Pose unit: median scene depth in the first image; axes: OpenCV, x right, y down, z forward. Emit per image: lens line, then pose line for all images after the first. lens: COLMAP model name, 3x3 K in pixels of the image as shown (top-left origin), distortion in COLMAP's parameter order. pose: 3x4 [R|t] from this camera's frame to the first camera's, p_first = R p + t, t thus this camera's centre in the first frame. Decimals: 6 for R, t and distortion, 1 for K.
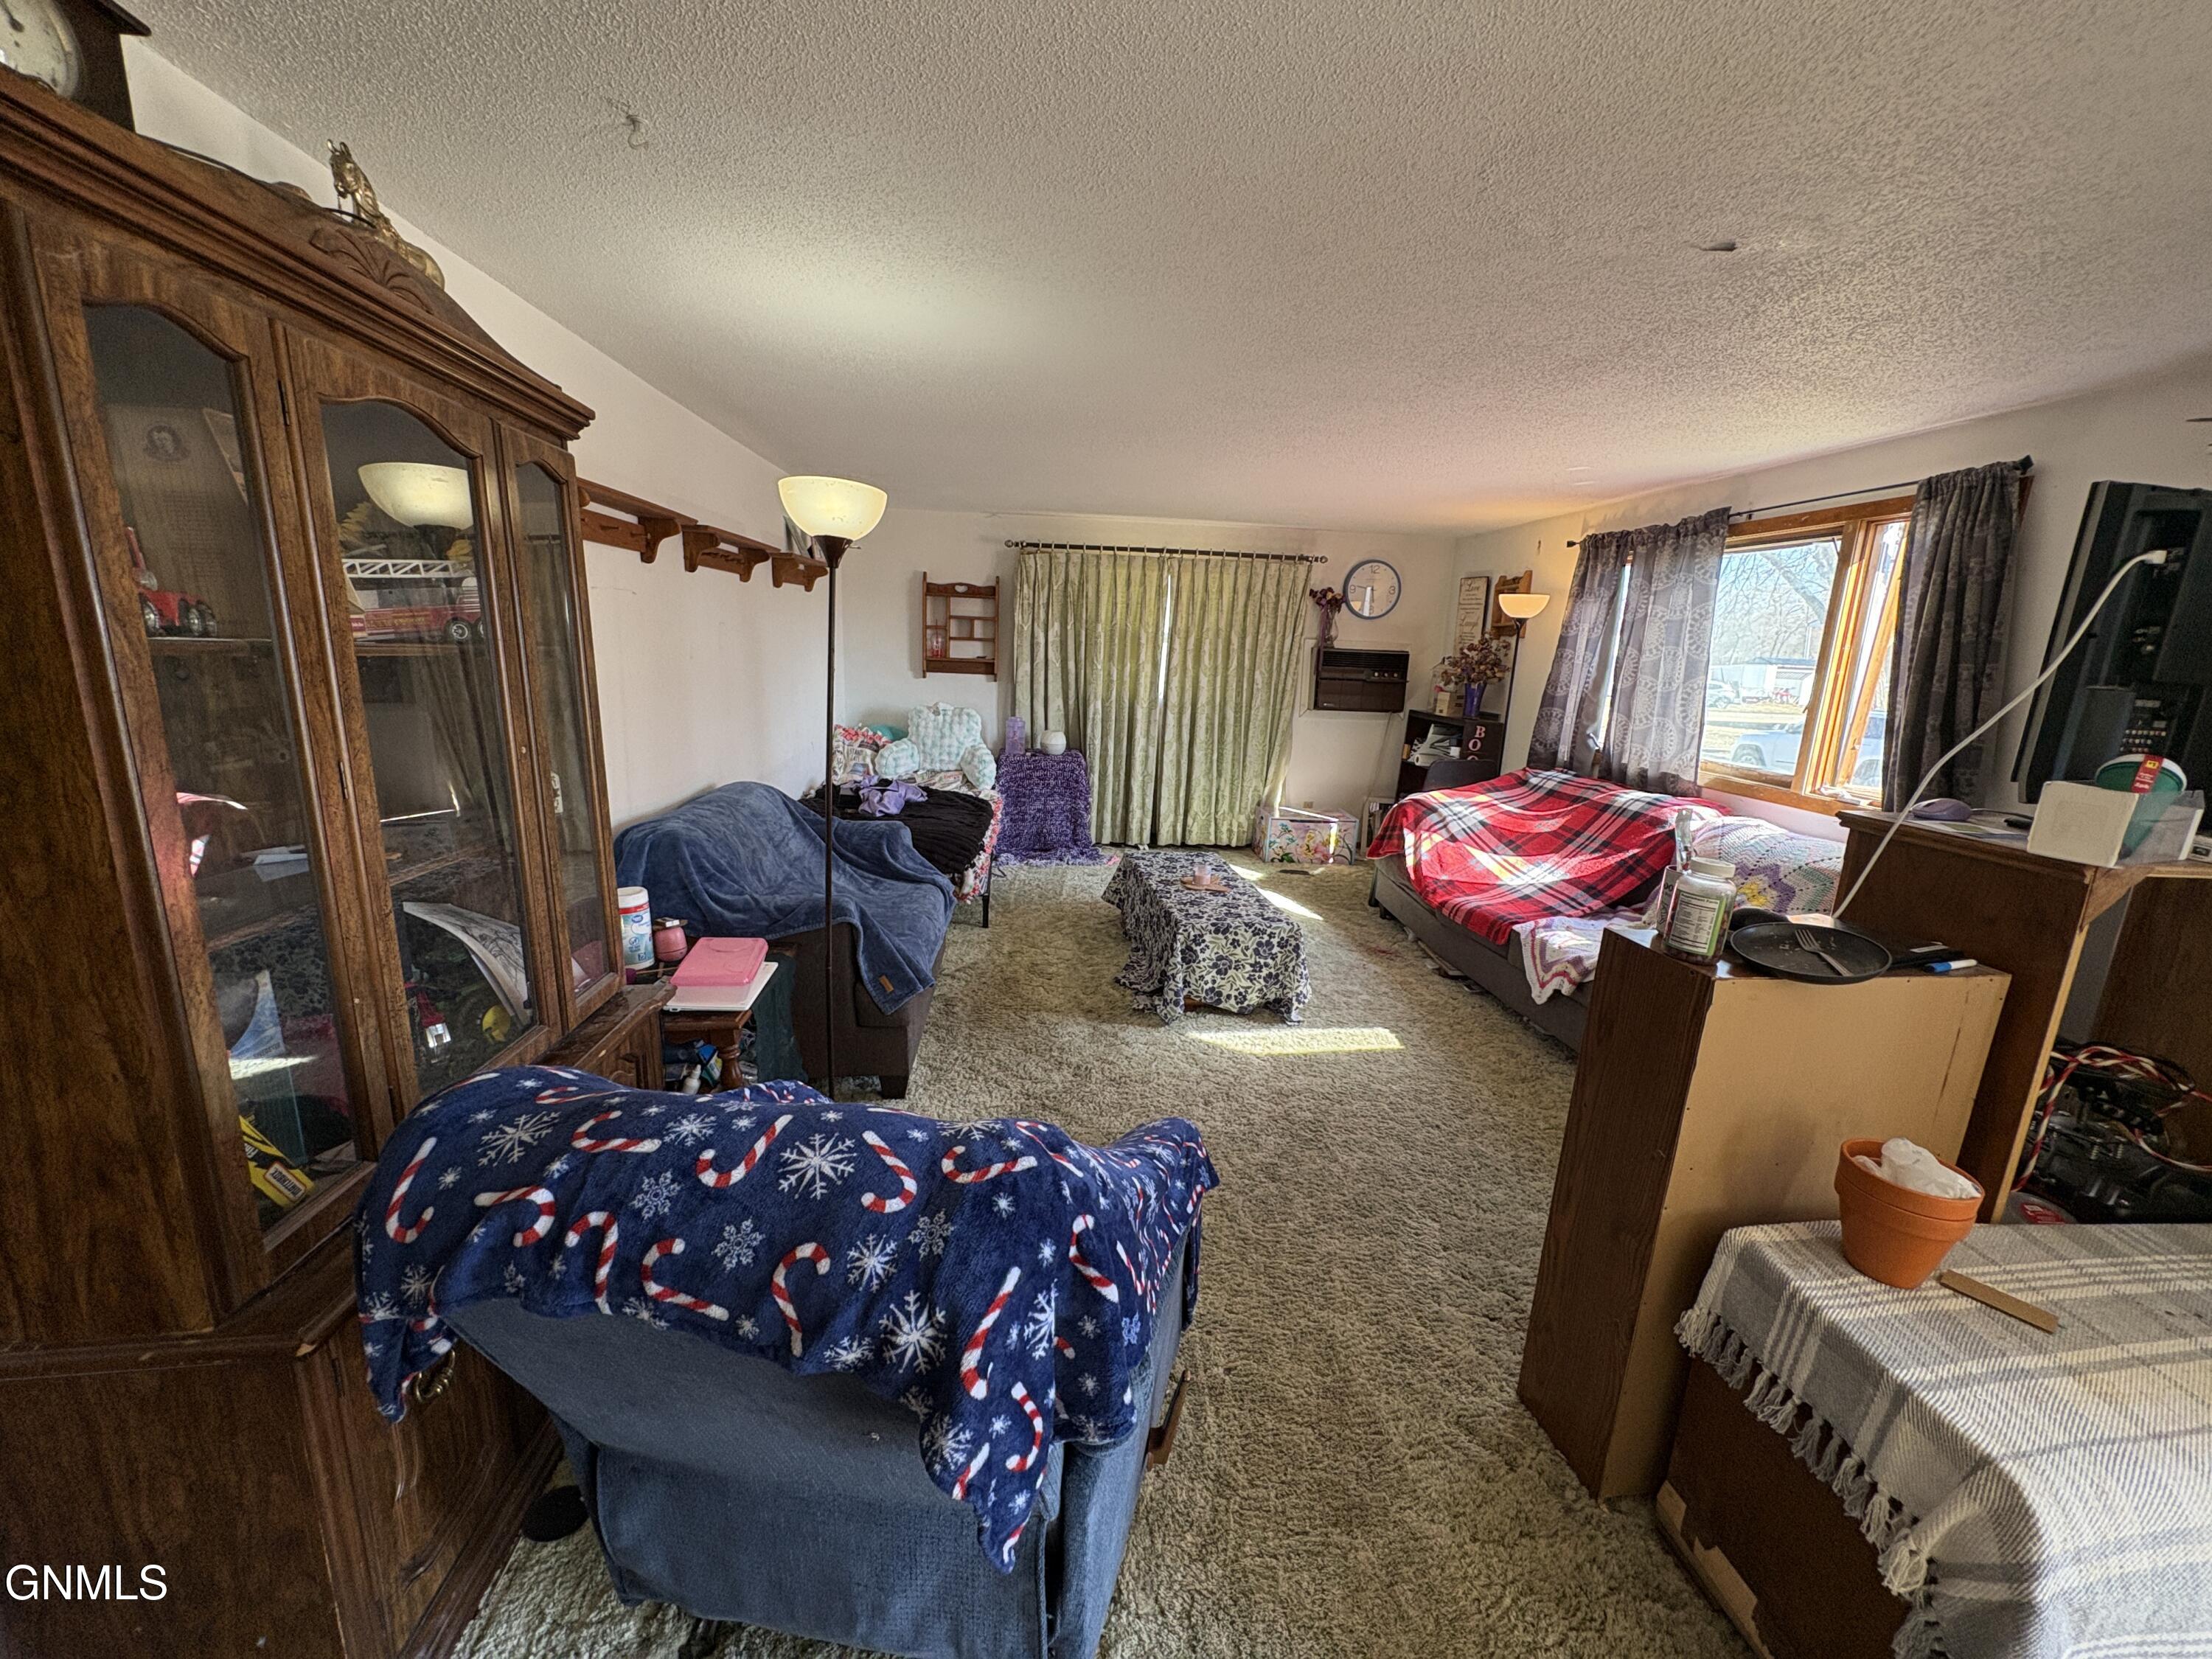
lens RADIAL K [[891.6, 0, 1111.6], [0, 891.6, 833.3], [0, 0, 1]] dist [-0.000001, -0.000210]
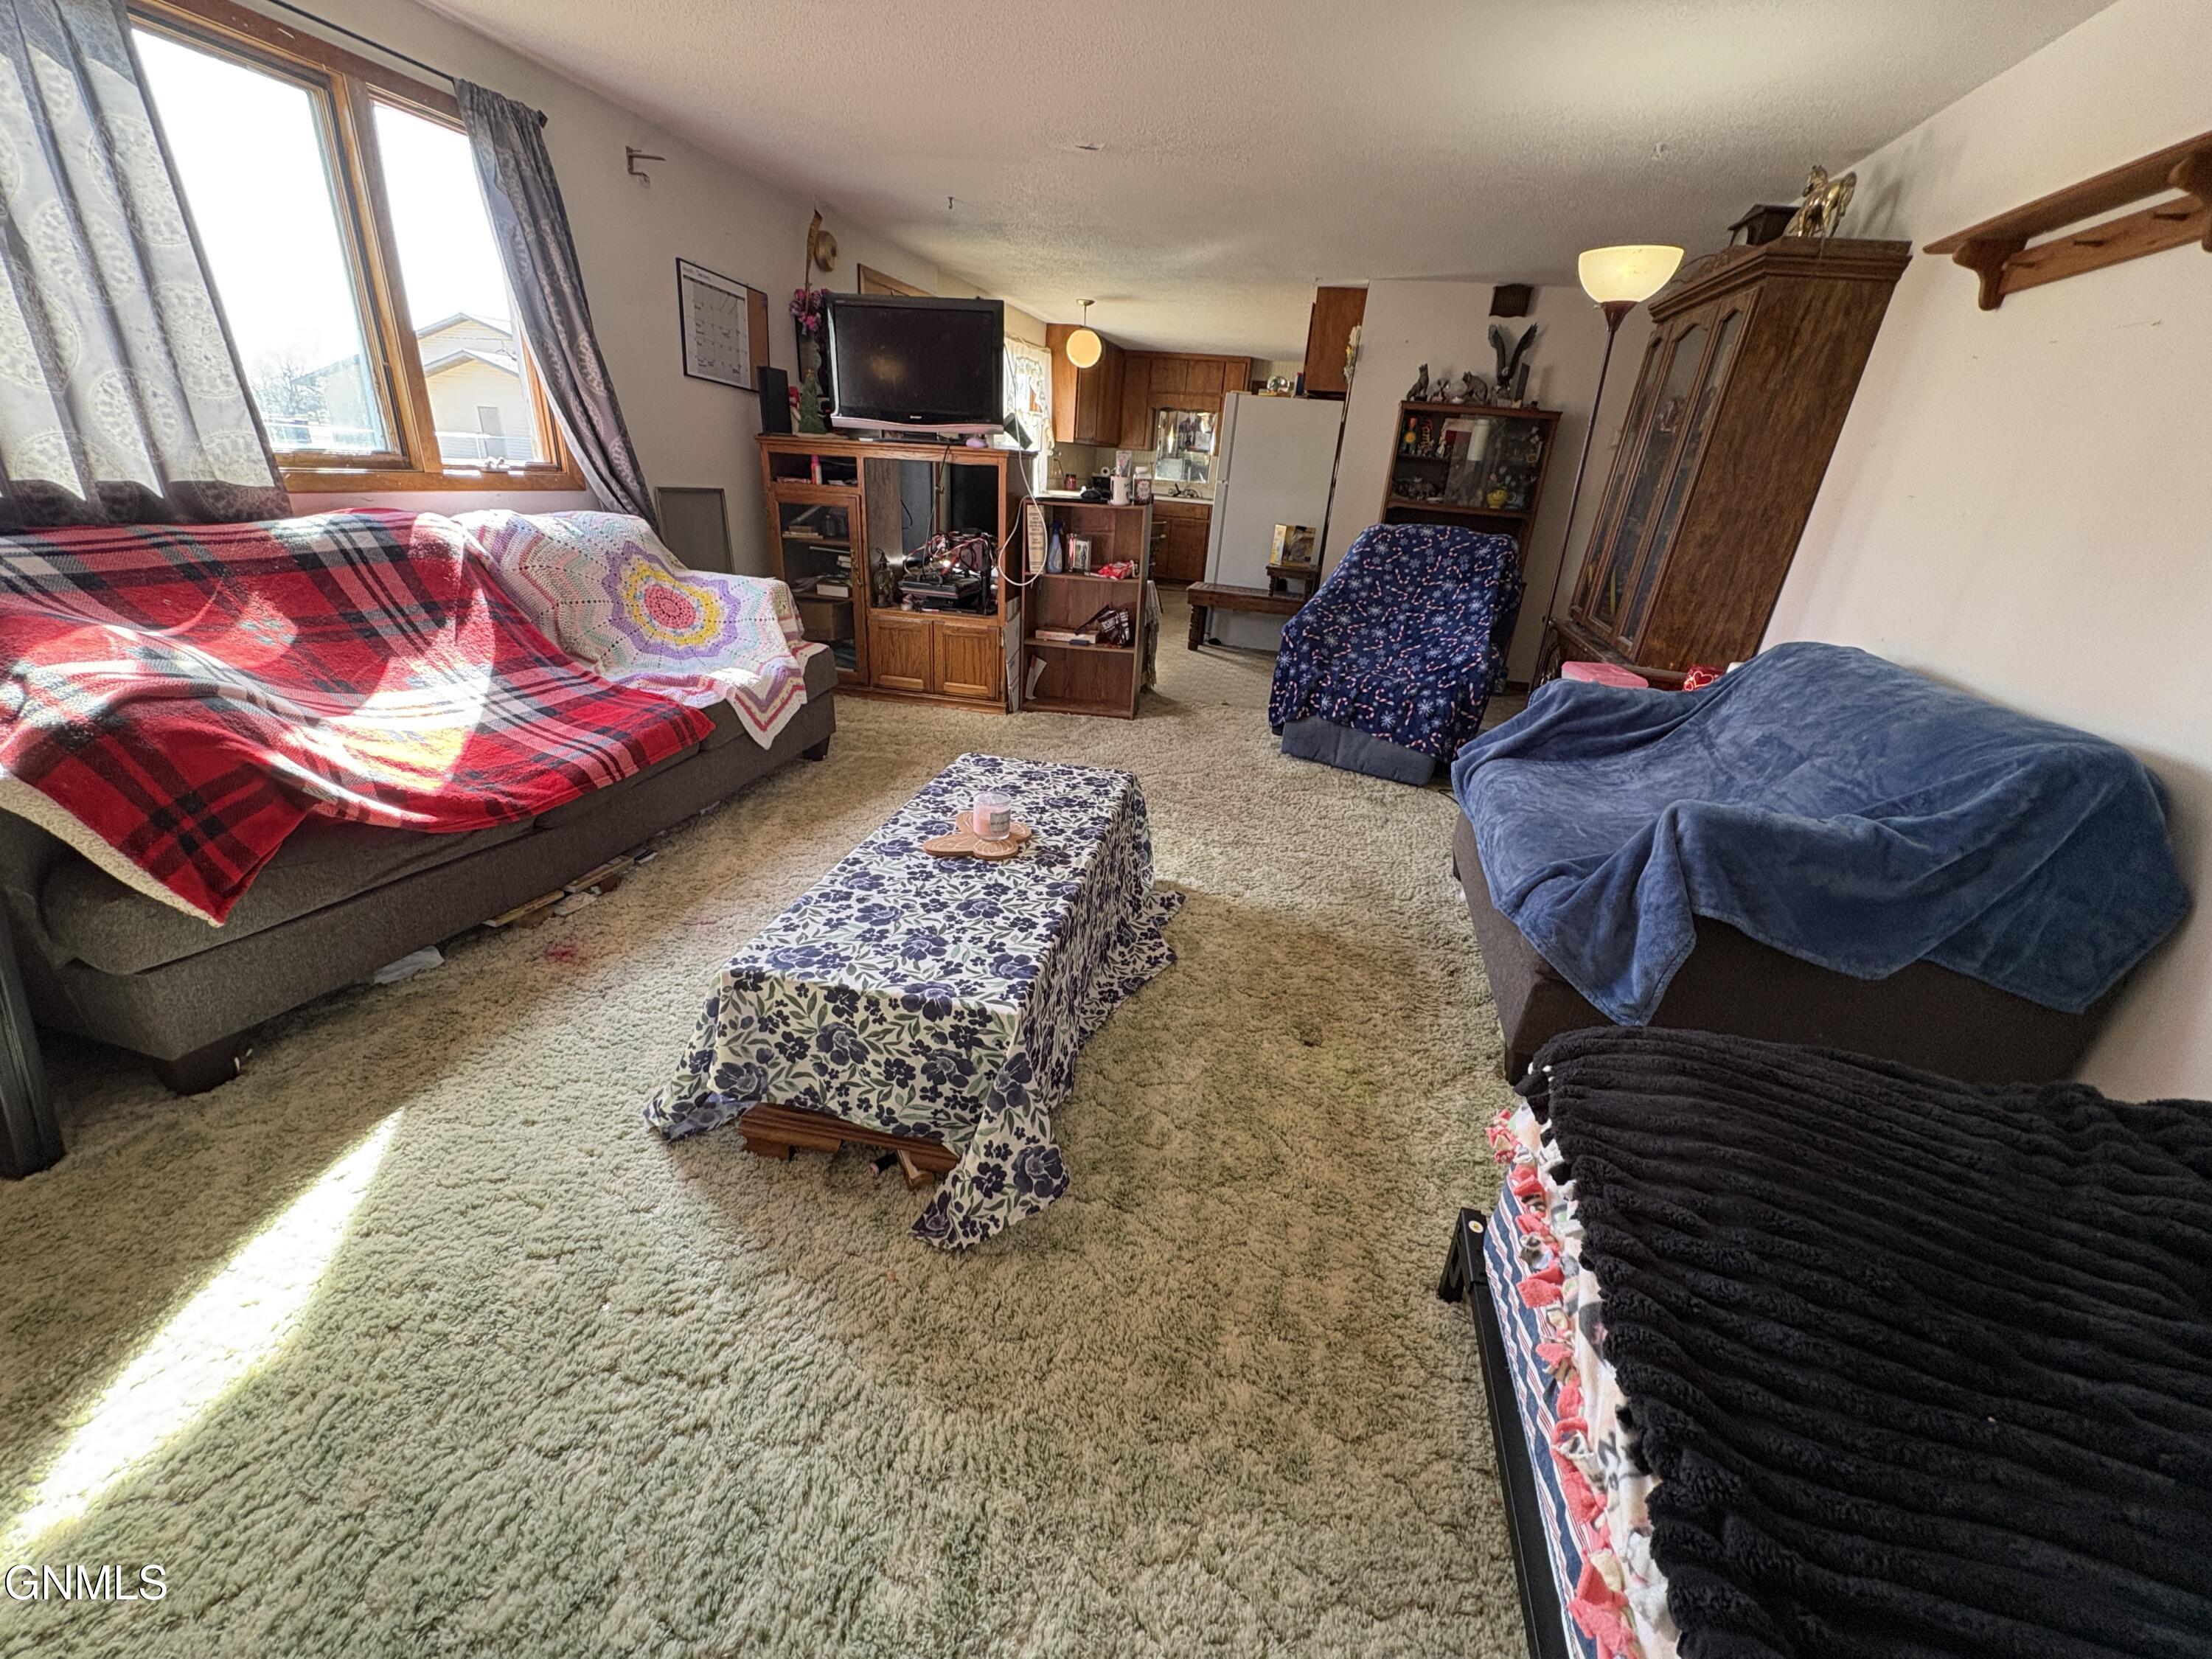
lens RADIAL K [[891.6, 0, 1111.6], [0, 891.6, 833.3], [0, 0, 1]] dist [-0.000001, -0.000210]
pose [[-0.937152, -0.213514, 0.275969, -0.098355], [-0.015511, 0.815628, 0.578369, -0.238310], [-0.348578, 0.537739, -0.767679, 1.458161]]
